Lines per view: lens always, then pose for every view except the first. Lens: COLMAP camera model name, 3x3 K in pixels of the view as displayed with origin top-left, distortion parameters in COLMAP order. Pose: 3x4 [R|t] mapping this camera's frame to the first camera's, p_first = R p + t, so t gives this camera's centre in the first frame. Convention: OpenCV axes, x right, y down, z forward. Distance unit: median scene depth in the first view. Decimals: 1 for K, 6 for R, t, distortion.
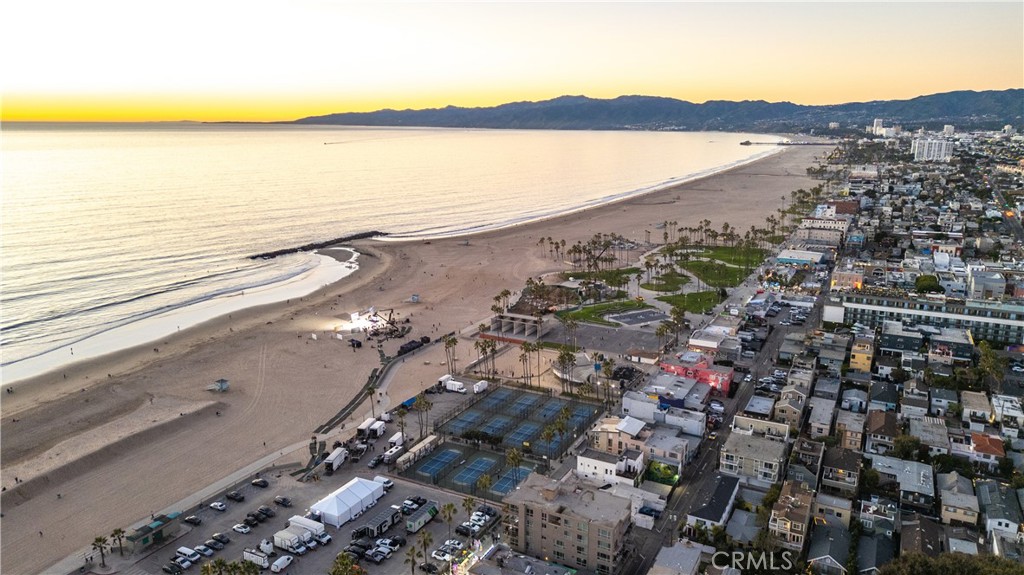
lens RADIAL K [[713.9, 0, 514.9], [0, 713.9, 286.6], [0, 0, 1]] dist [0.075209, -0.071827]
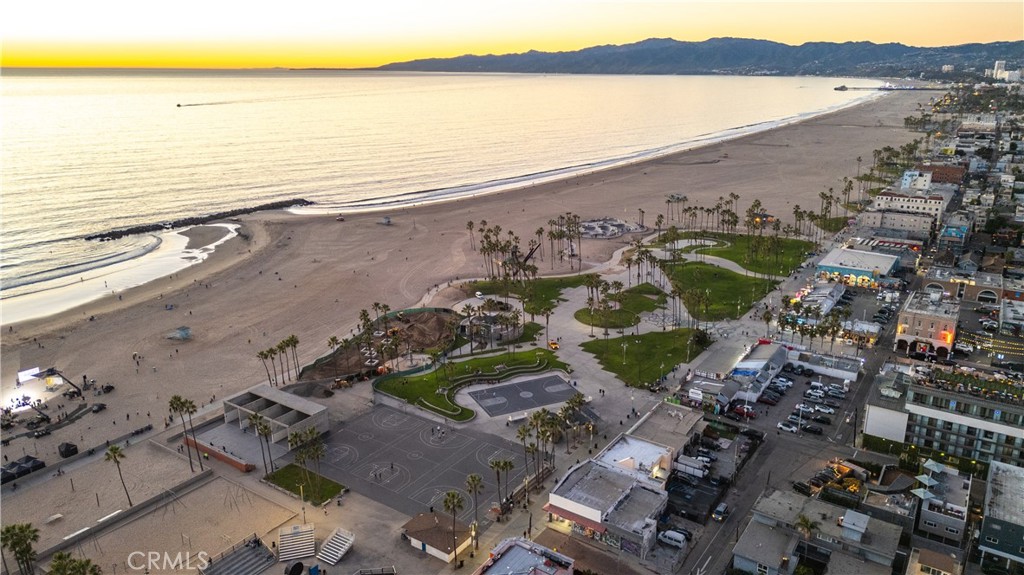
lens RADIAL K [[713.9, 0, 514.9], [0, 713.9, 286.6], [0, 0, 1]] dist [0.075209, -0.071827]
pose [[0.993607, 0.030958, -0.108569, 0.119651], [-0.023281, 0.997185, 0.071278, -0.042368], [0.110470, -0.068294, 0.991530, 0.241883]]
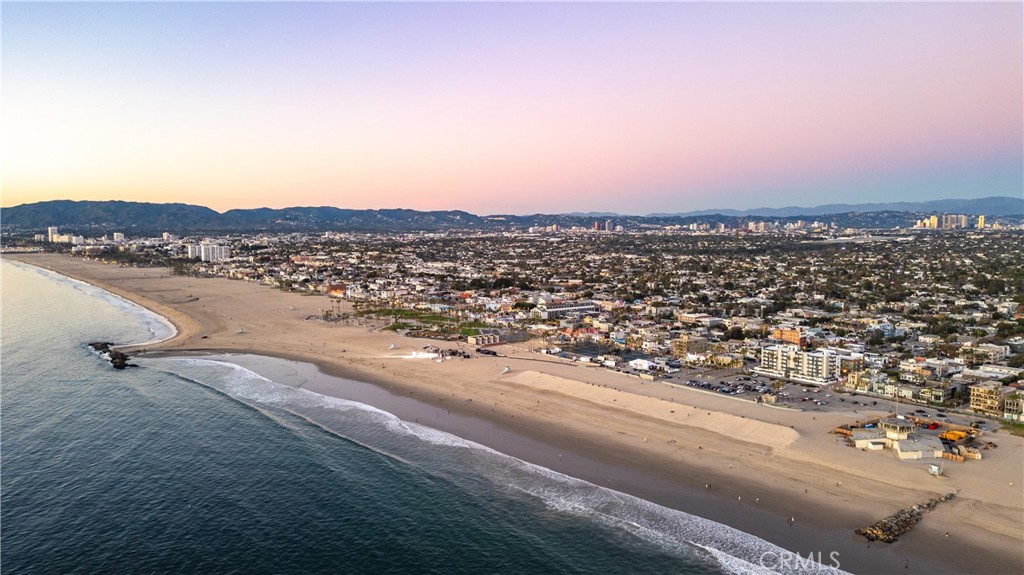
lens RADIAL K [[713.9, 0, 514.9], [0, 713.9, 286.6], [0, 0, 1]] dist [0.075209, -0.071827]
pose [[0.427881, -0.076852, 0.900562, -0.815578], [0.205235, 0.978613, -0.014000, -0.019283], [-0.880225, 0.190817, 0.434502, 0.039195]]
